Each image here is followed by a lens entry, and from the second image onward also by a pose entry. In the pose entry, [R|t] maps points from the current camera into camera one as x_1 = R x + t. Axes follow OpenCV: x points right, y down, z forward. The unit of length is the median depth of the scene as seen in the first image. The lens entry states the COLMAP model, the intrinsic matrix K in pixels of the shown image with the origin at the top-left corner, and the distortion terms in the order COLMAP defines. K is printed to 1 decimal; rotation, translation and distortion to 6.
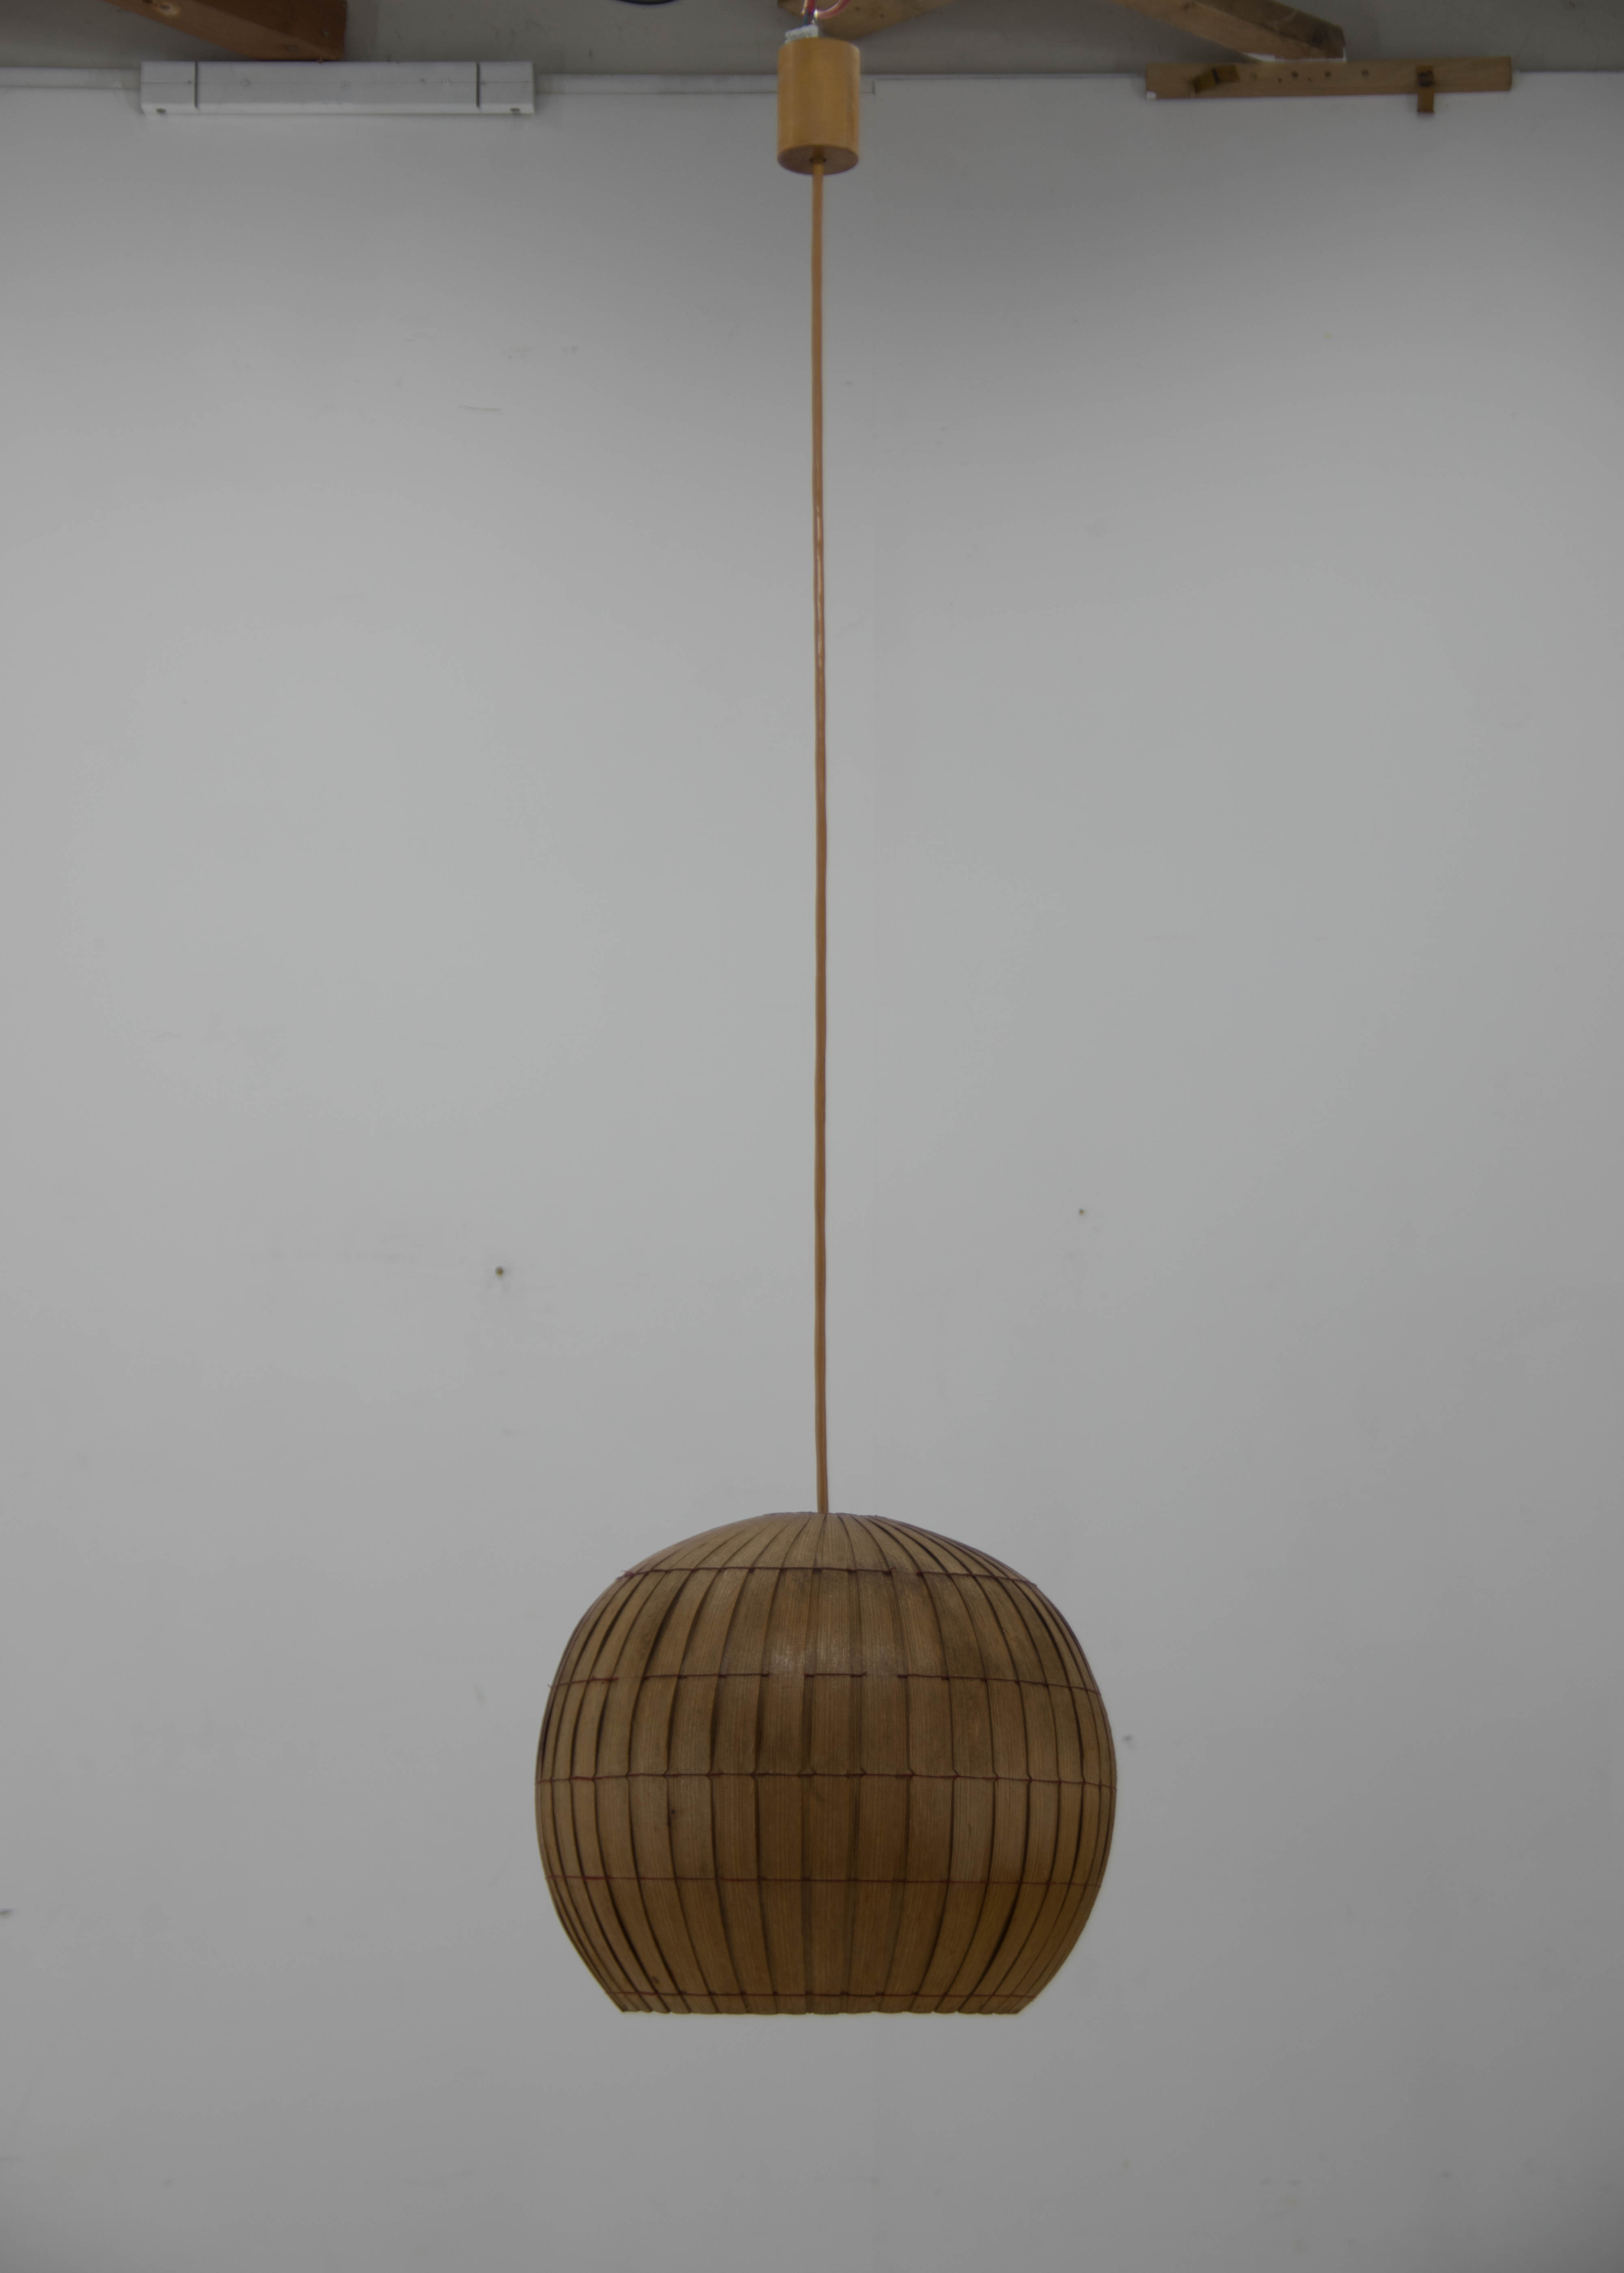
lens RADIAL K [[3773.3, 0, 823.2], [0, 3773.3, 1139.7], [0, 0, 1]] dist [0.063523, 0.000000]
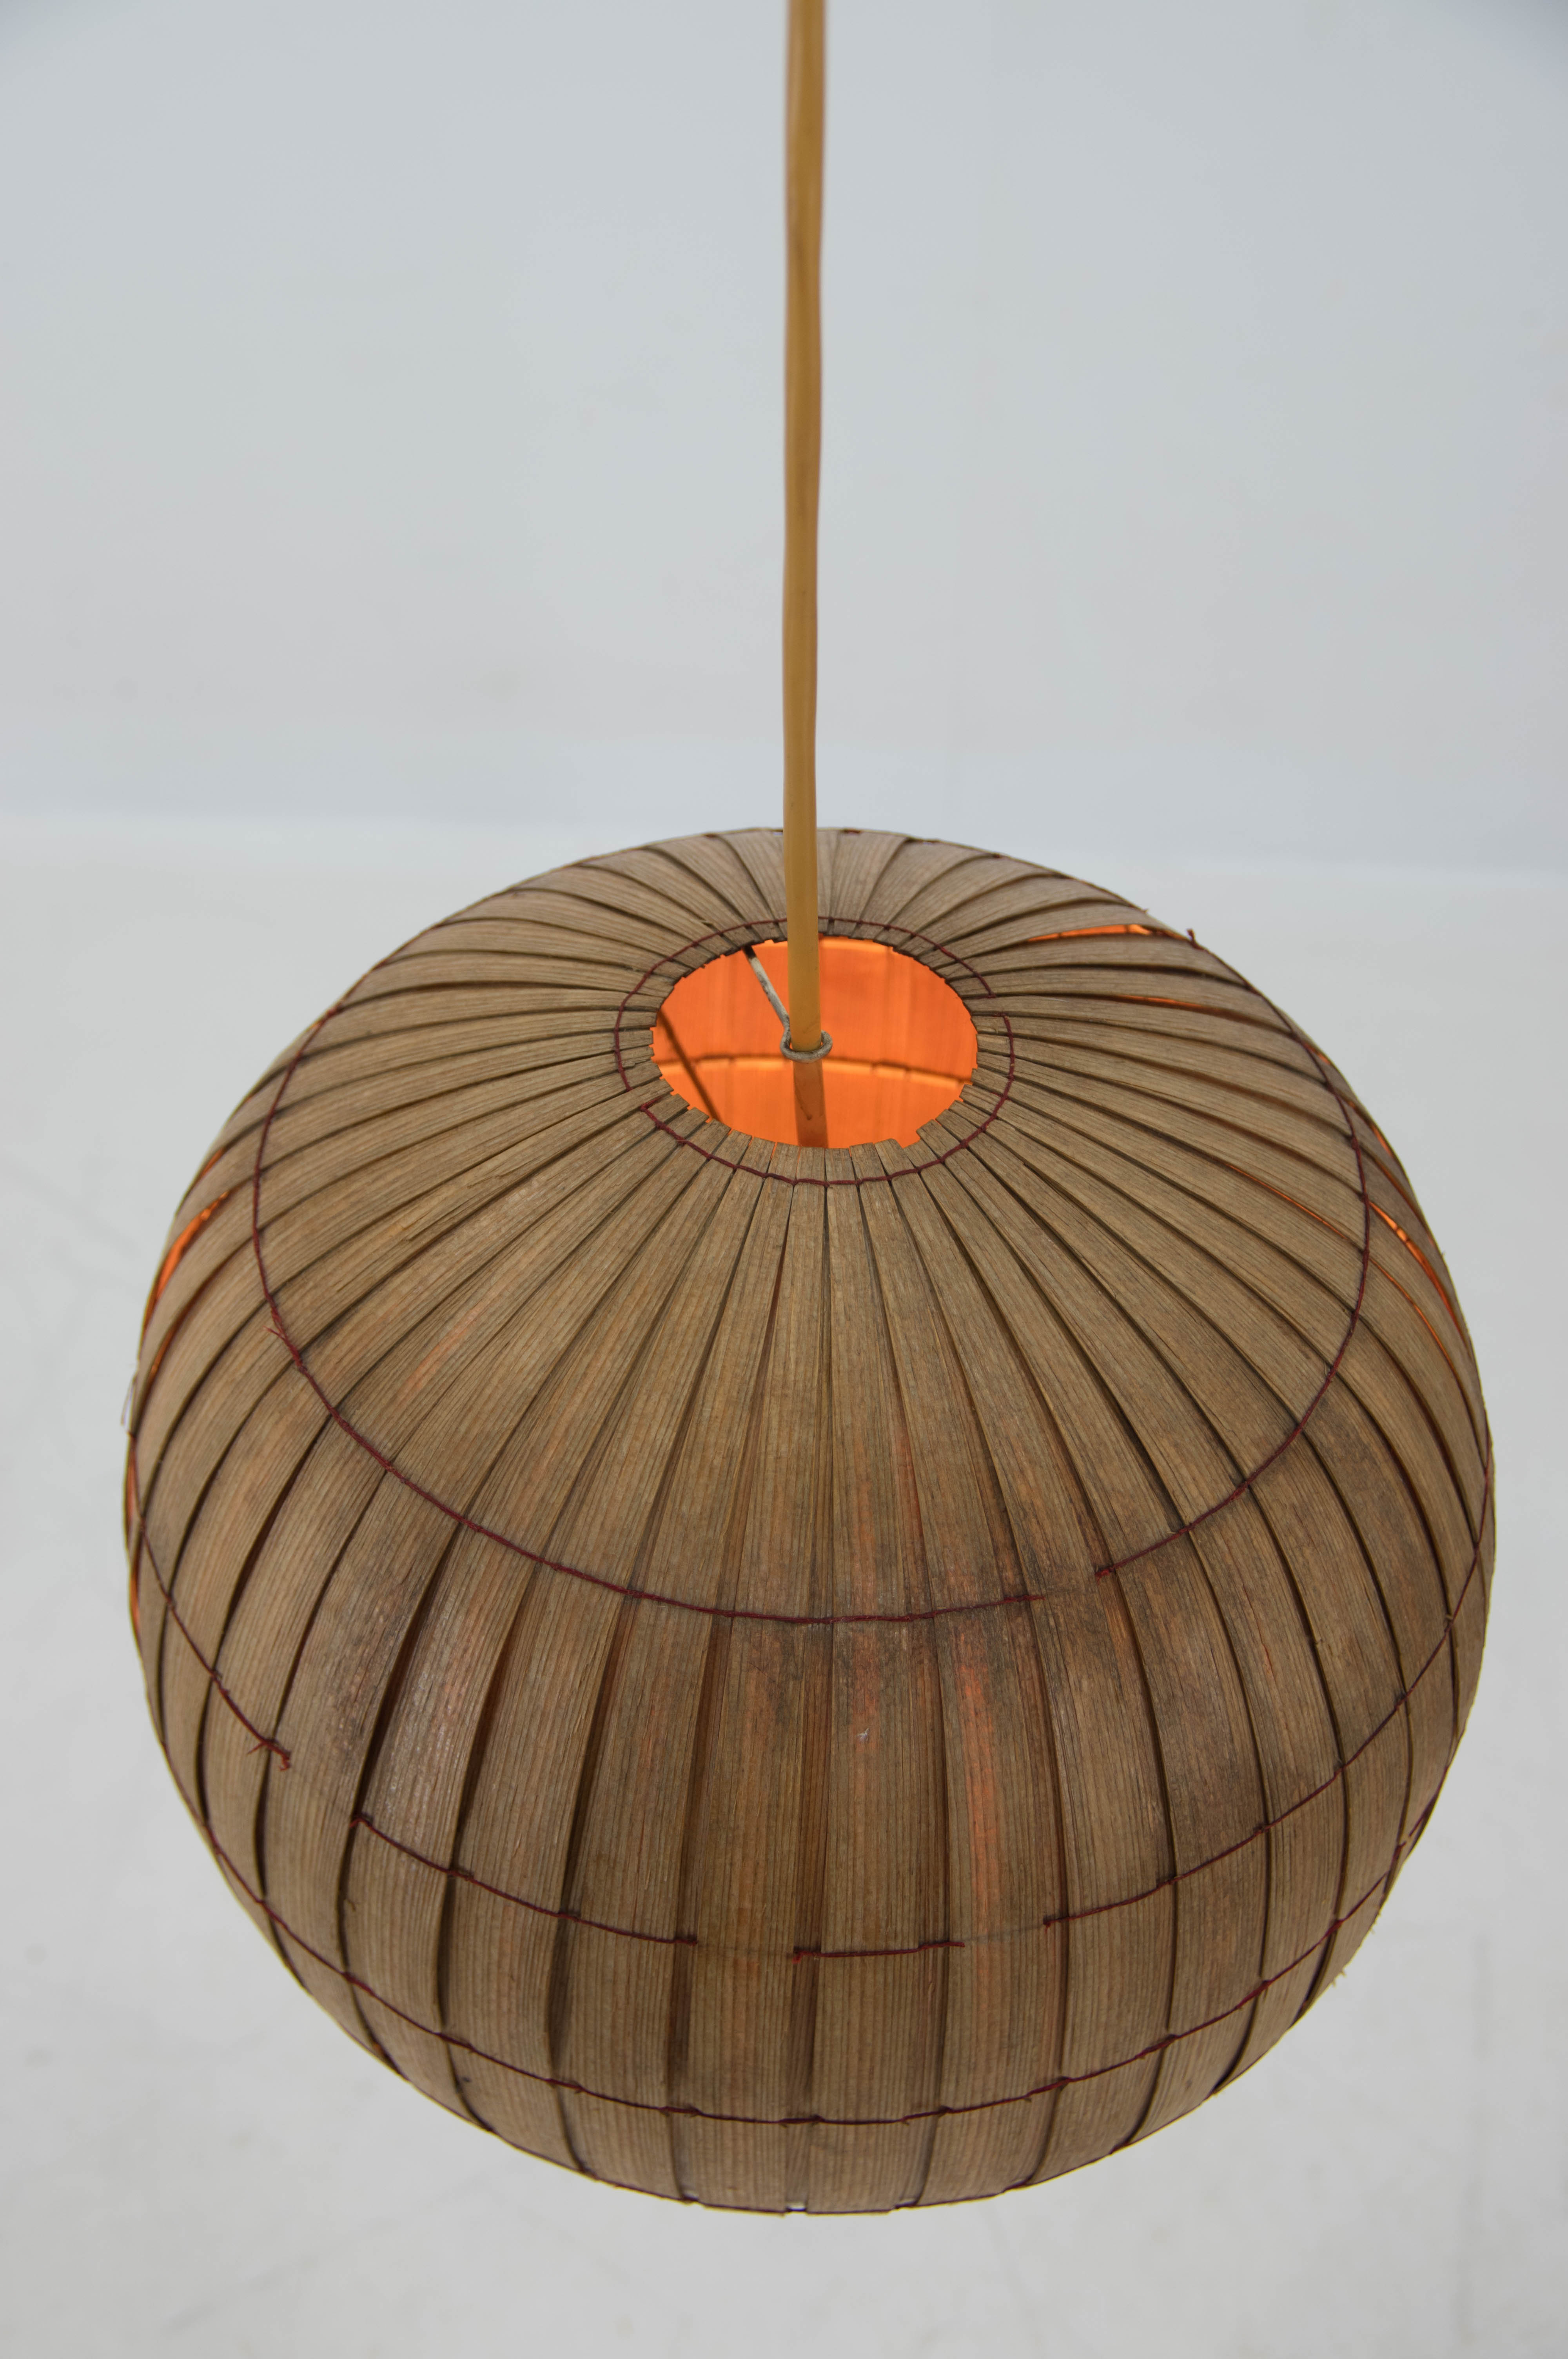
lens RADIAL K [[2885.1, 0, 787.6], [0, 2885.1, 1194.7], [0, 0, 1]] dist [-0.079374, 0.000000]
pose [[0.998784, -0.032328, 0.037221, -0.013389], [-0.012745, 0.560001, 0.828394, -0.129922], [-0.047624, -0.827861, 0.558908, 0.896337]]
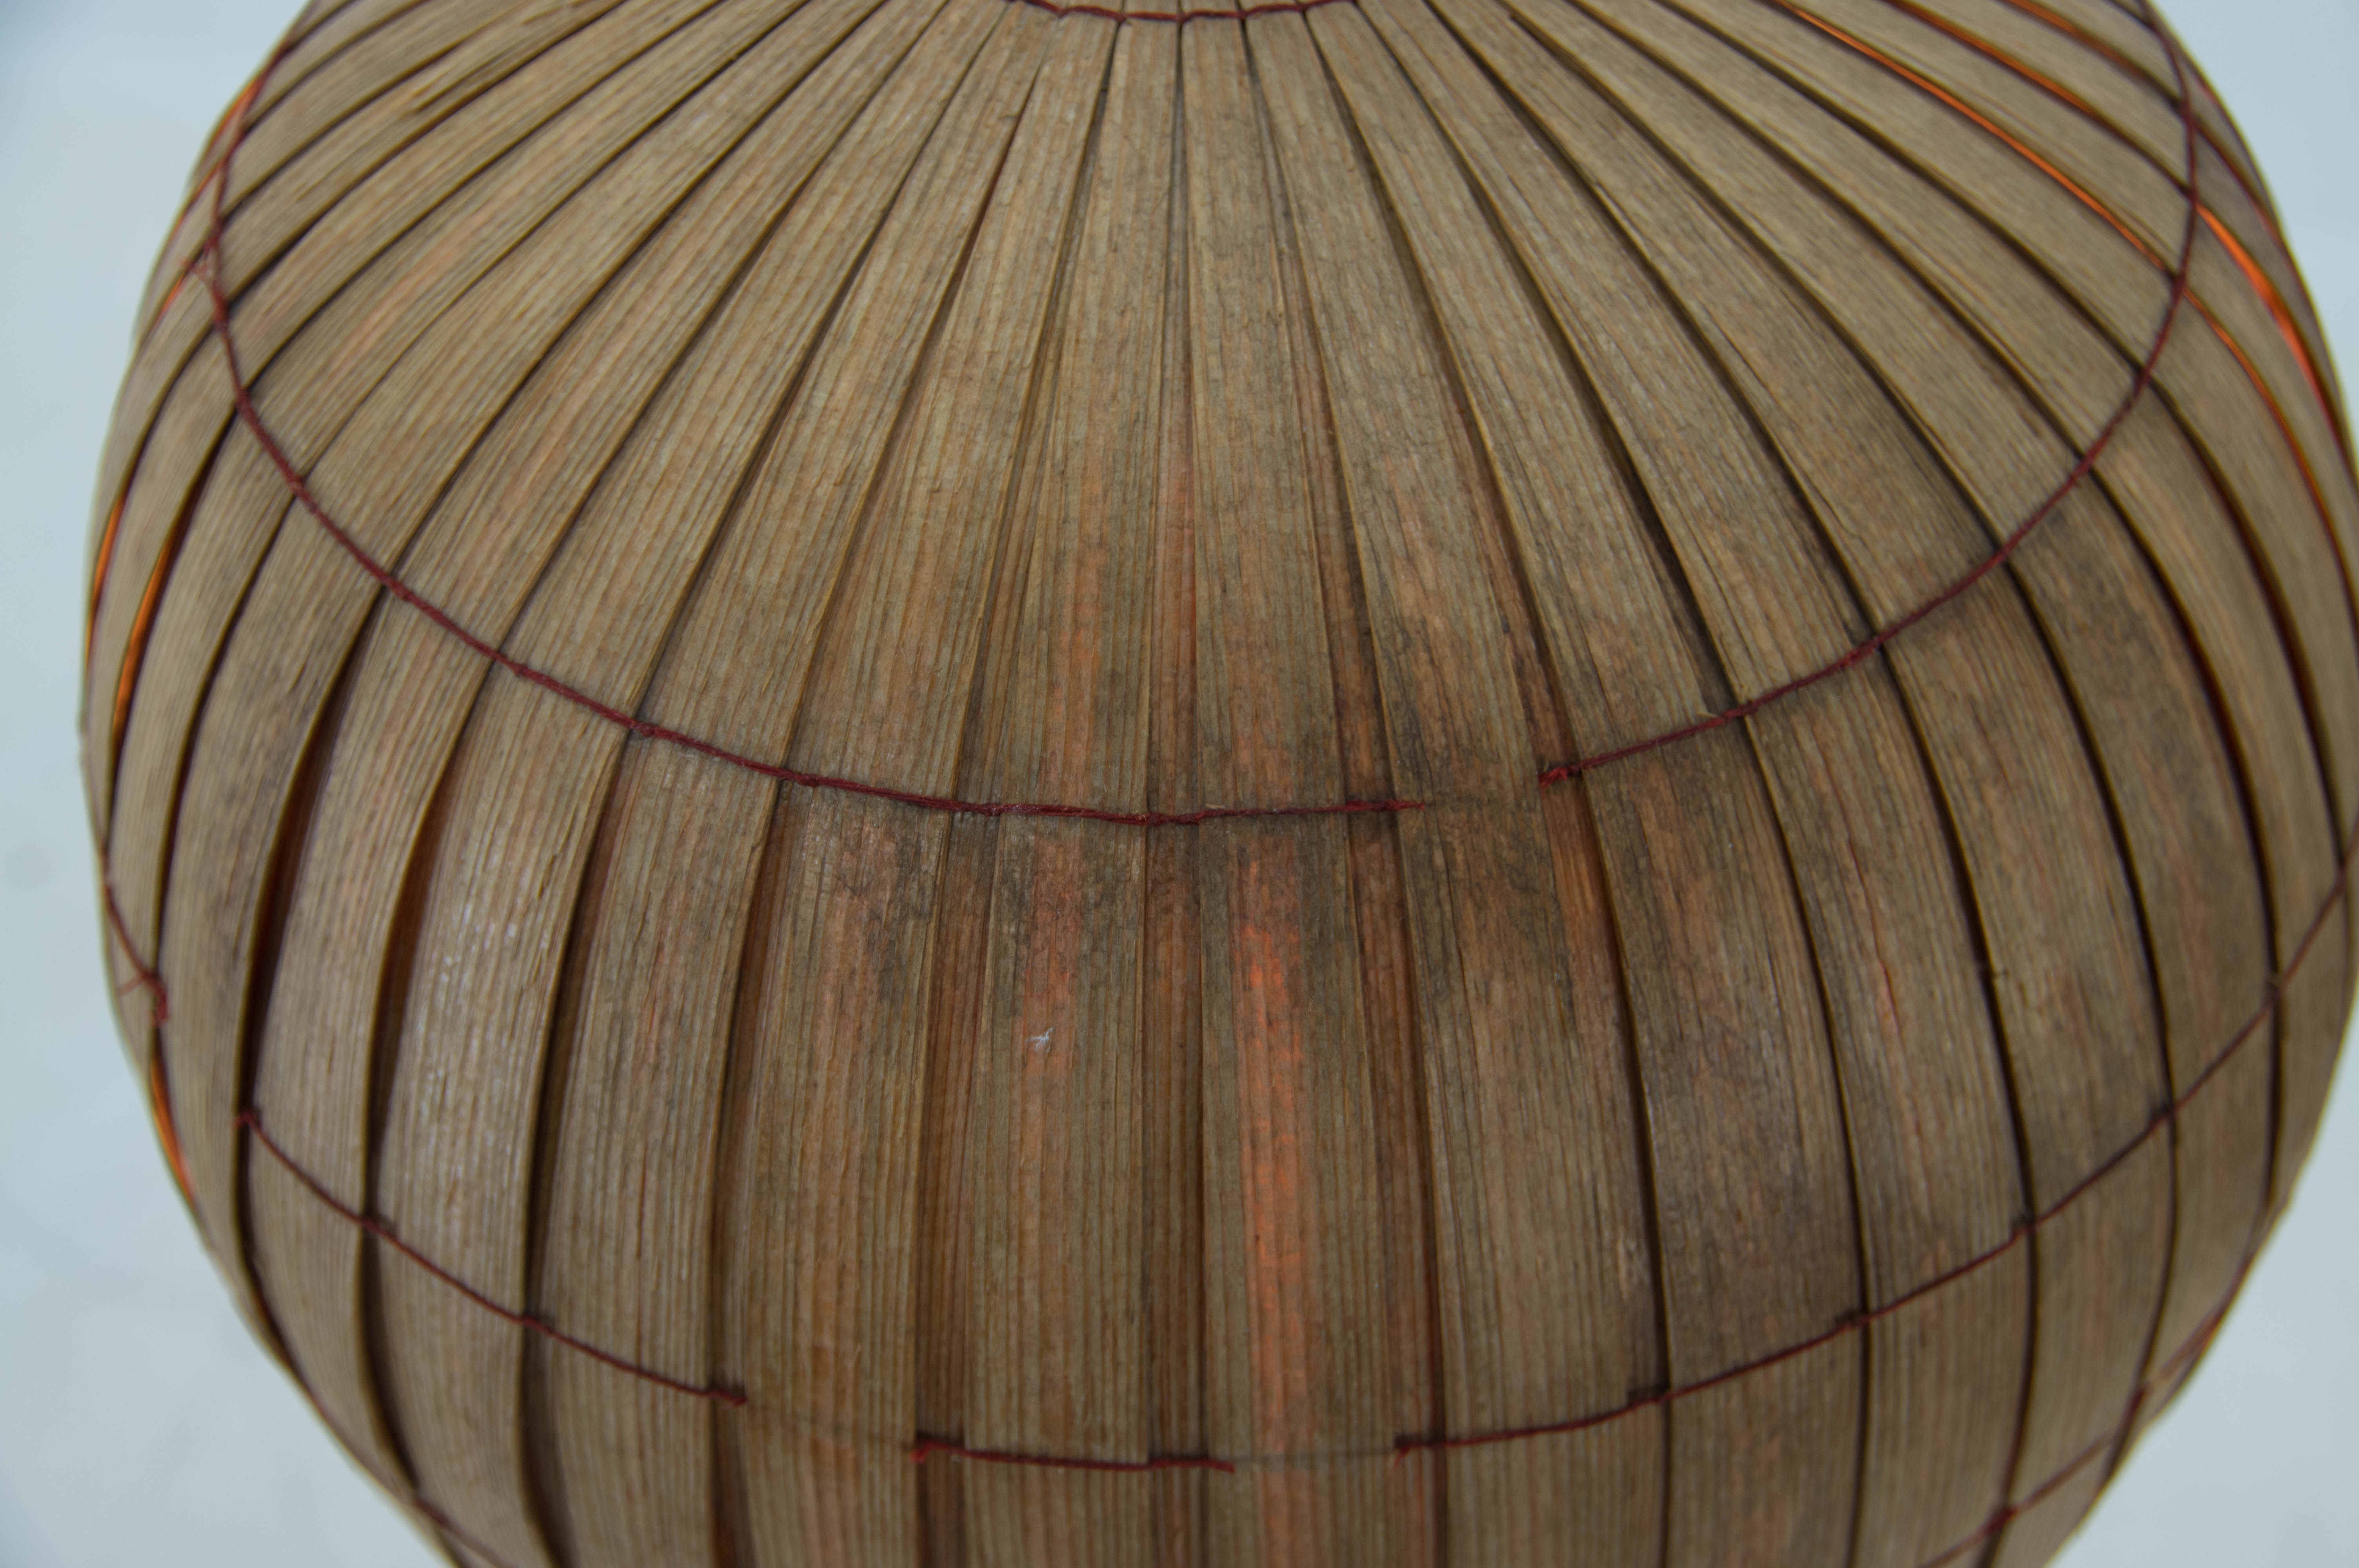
lens RADIAL K [[2885.1, 0, 1196.6], [0, 2885.1, 839.7], [0, 0, 1]] dist [-0.079374, 0.000000]
pose [[0.989916, 0.057243, -0.129576, 0.026713], [0.082573, 0.510065, 0.856163, -0.000827], [0.115101, -0.858229, 0.500194, 0.944769]]
